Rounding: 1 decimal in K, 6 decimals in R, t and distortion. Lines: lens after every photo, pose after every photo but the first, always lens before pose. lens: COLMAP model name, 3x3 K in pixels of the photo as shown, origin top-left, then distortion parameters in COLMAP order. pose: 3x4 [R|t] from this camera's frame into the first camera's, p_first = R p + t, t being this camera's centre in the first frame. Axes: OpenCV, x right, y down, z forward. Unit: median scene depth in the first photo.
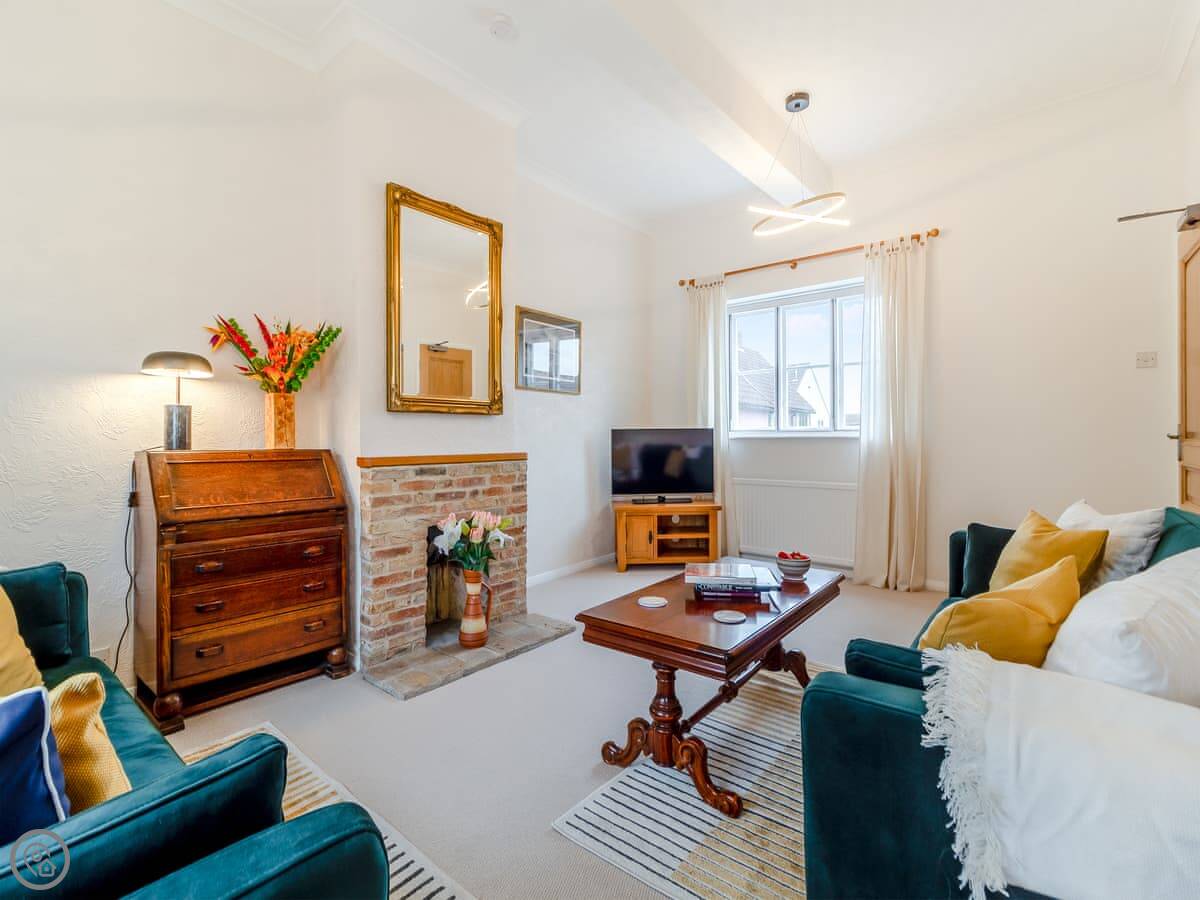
lens RADIAL K [[557.5, 0, 597.8], [0, 557.5, 442.6], [0, 0, 1]] dist [-0.005019, -0.000145]
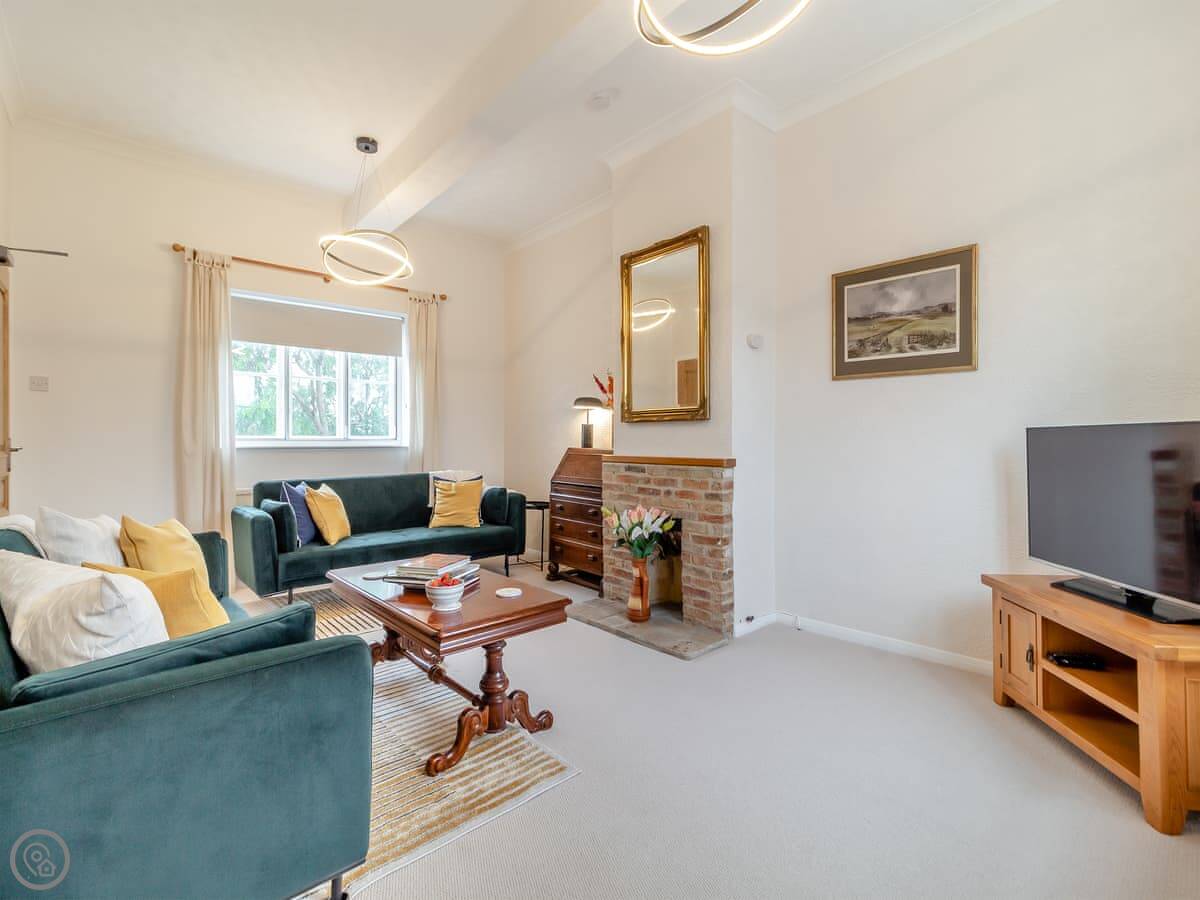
lens RADIAL K [[557.5, 0, 599.0], [0, 557.5, 443.7], [0, 0, 1]] dist [-0.005019, -0.000145]
pose [[-0.153399, 0.012342, -0.988087, 0.904764], [-0.006889, 0.999884, 0.013559, -0.020834], [0.988140, 0.008887, -0.153296, 1.053452]]
